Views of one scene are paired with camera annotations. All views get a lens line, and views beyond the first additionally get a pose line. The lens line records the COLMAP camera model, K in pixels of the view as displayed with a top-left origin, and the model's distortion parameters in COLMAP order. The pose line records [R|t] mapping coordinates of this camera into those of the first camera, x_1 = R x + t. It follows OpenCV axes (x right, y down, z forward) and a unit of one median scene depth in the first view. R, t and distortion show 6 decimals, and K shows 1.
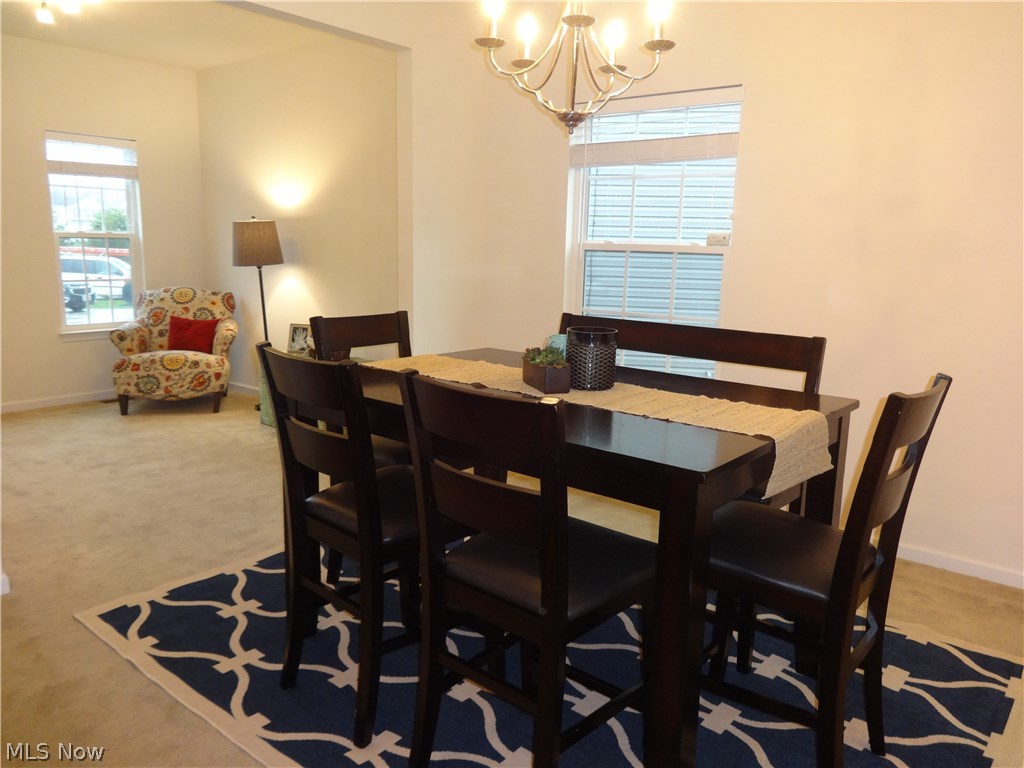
lens RADIAL K [[766.9, 0, 512.0], [0, 766.9, 384.0], [0, 0, 1]] dist [-0.000106, -0.000957]
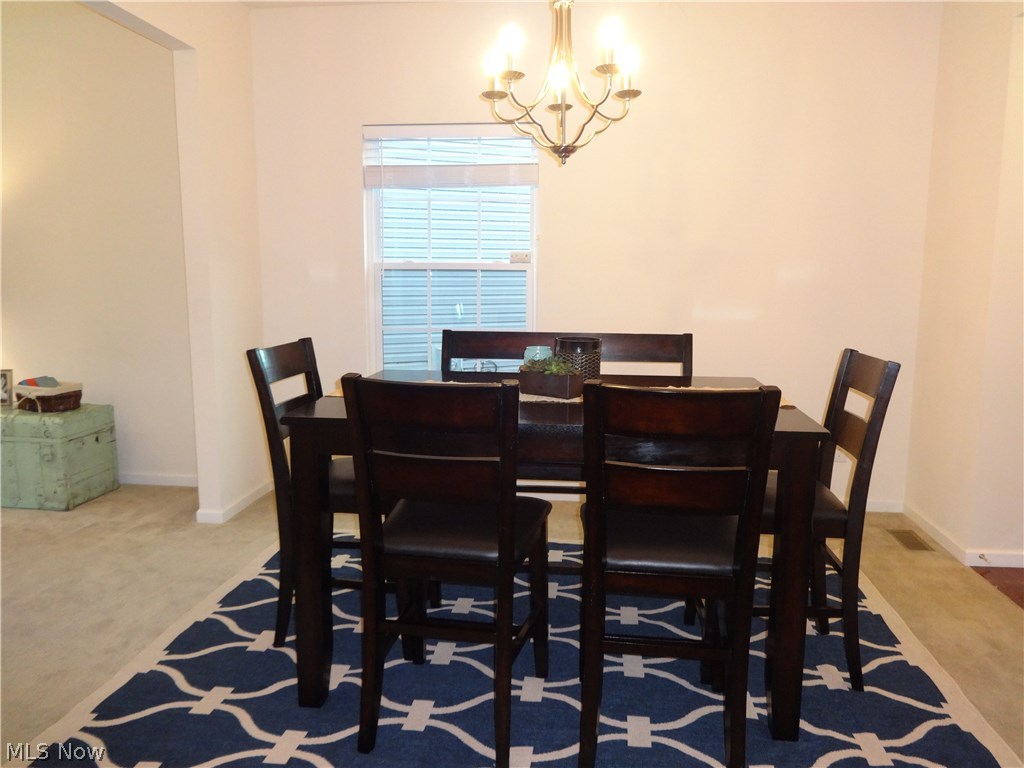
lens RADIAL K [[765.5, 0, 512.0], [0, 765.5, 384.0], [0, 0, 1]] dist [-0.004546, -0.011038]
pose [[0.836205, -0.100813, 0.539072, -0.420667], [0.114404, 0.993400, 0.008316, -0.018139], [-0.536352, 0.054718, 0.842219, 0.083441]]
